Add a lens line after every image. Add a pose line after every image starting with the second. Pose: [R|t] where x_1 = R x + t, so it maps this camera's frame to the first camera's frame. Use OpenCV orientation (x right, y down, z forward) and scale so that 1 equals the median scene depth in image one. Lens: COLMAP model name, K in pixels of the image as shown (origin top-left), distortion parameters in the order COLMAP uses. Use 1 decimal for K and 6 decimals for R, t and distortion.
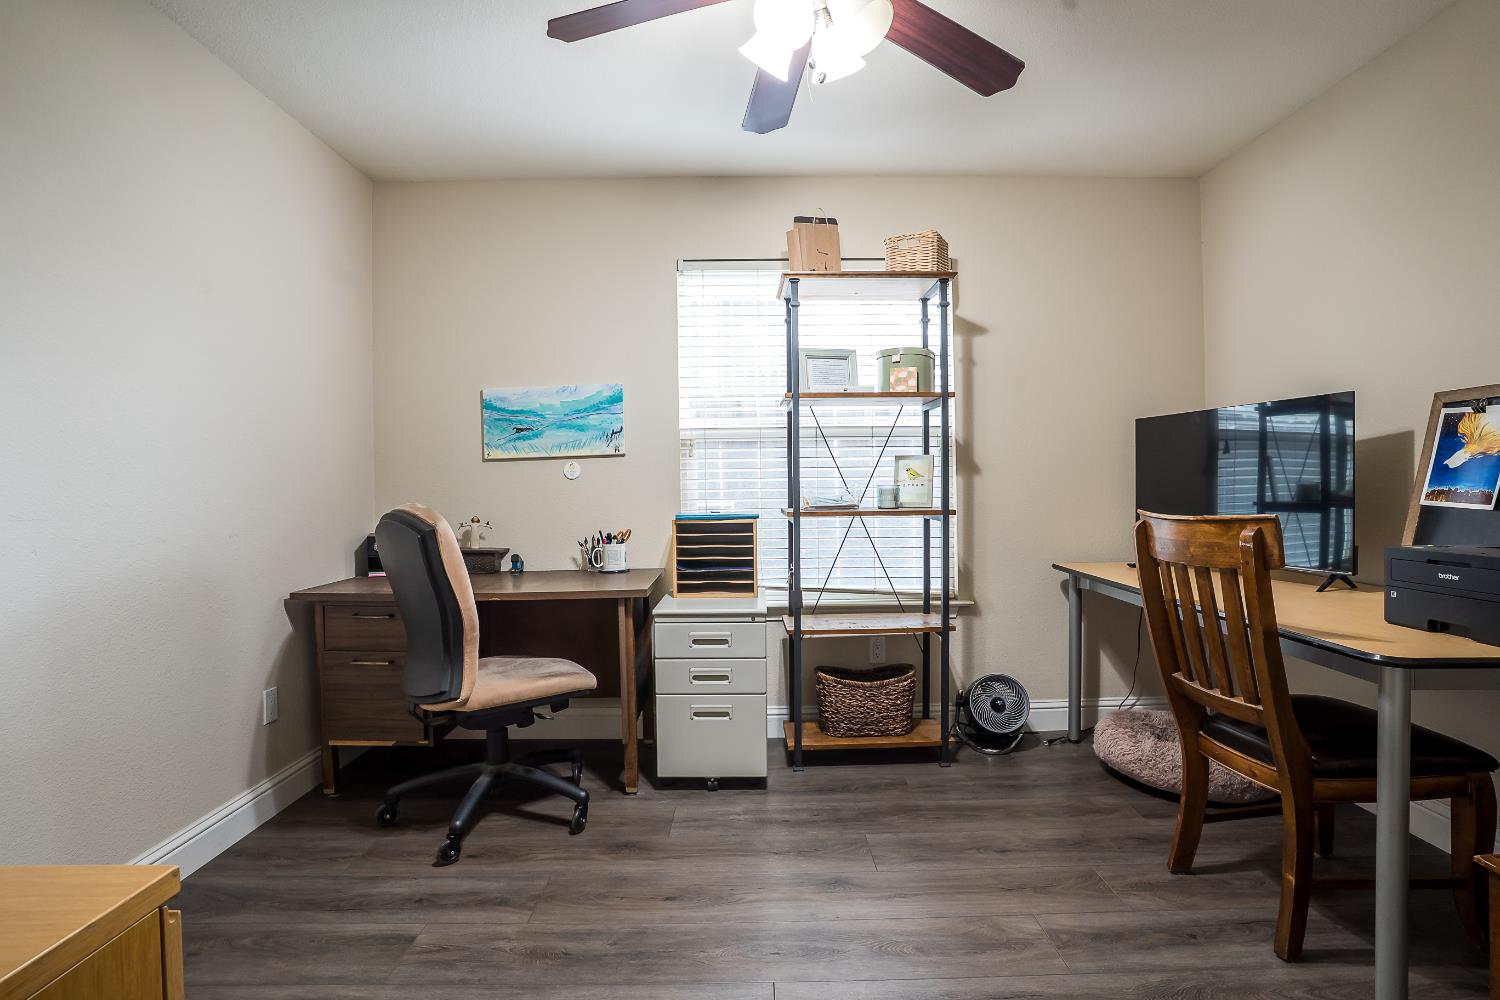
lens RADIAL K [[759.5, 0, 754.6], [0, 759.5, 499.7], [0, 0, 1]] dist [-0.080556, 0.037814]
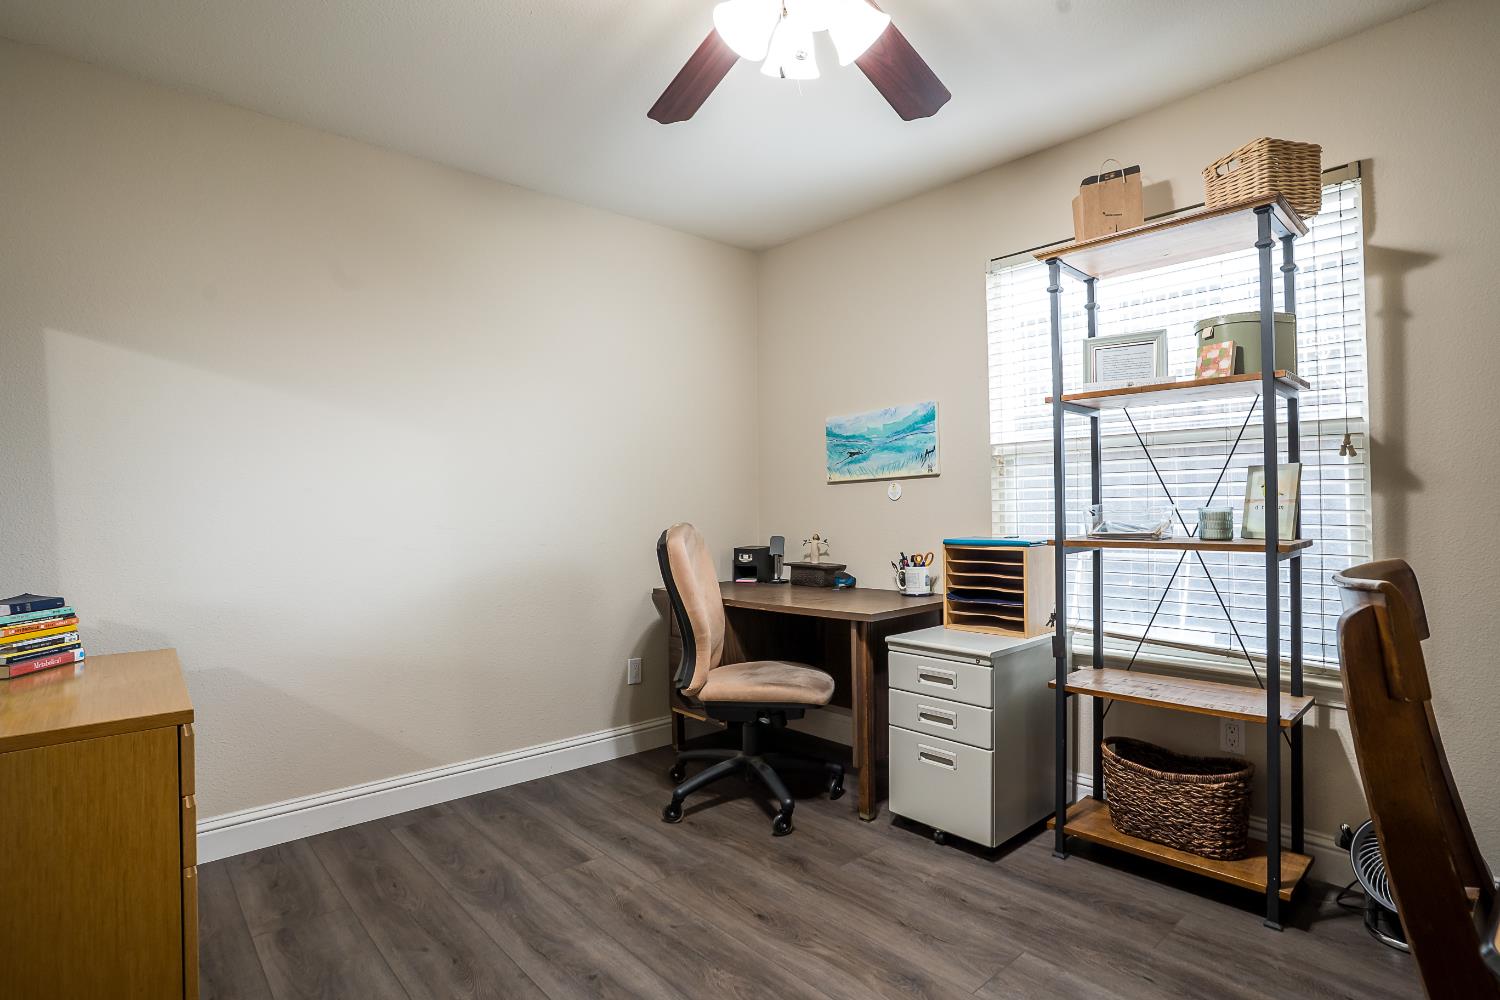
lens RADIAL K [[759.5, 0, 754.6], [0, 759.5, 499.7], [0, 0, 1]] dist [-0.080556, 0.037814]
pose [[0.660365, -0.004039, -0.750934, 0.432184], [-0.011178, 0.999822, -0.015206, -0.011305], [0.750862, 0.018435, 0.660202, 0.209322]]
